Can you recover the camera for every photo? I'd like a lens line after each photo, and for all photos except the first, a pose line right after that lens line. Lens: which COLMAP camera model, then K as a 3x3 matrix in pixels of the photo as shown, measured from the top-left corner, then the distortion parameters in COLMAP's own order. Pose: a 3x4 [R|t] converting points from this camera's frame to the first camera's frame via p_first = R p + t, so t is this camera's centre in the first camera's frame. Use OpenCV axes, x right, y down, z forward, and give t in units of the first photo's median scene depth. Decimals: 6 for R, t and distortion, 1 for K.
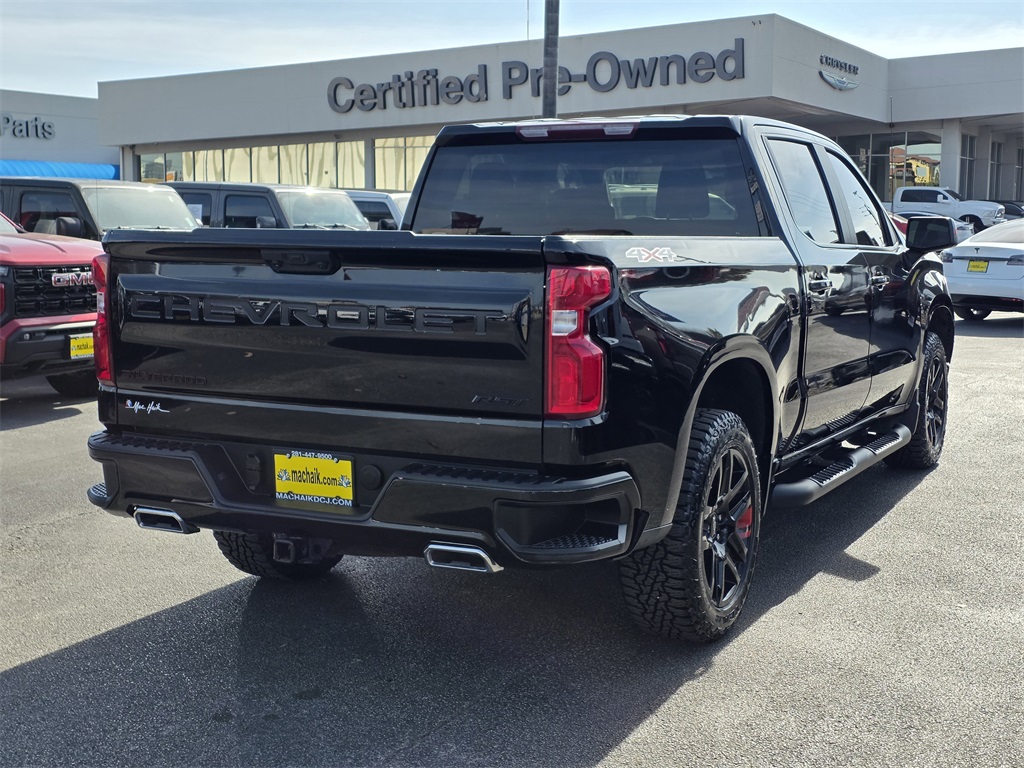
lens RADIAL K [[1395.8, 0, 512.0], [0, 1395.8, 384.0], [0, 0, 1]] dist [0.027977, 0.000584]
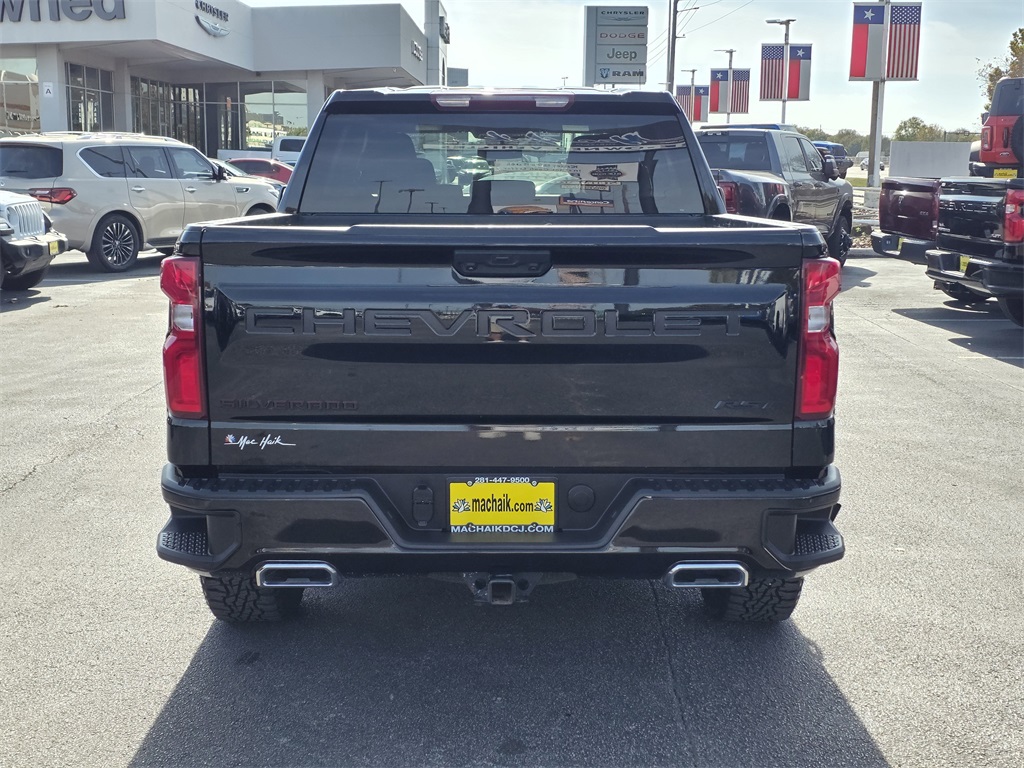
lens RADIAL K [[1367.1, 0, 516.7], [0, 1367.1, 415.5], [0, 0, 1]] dist [0.004962, 1.434377]
pose [[0.889122, -0.083547, 0.449981, -0.516712], [0.055833, 0.995654, 0.074542, -0.053508], [-0.454253, -0.041153, 0.889922, 0.222759]]
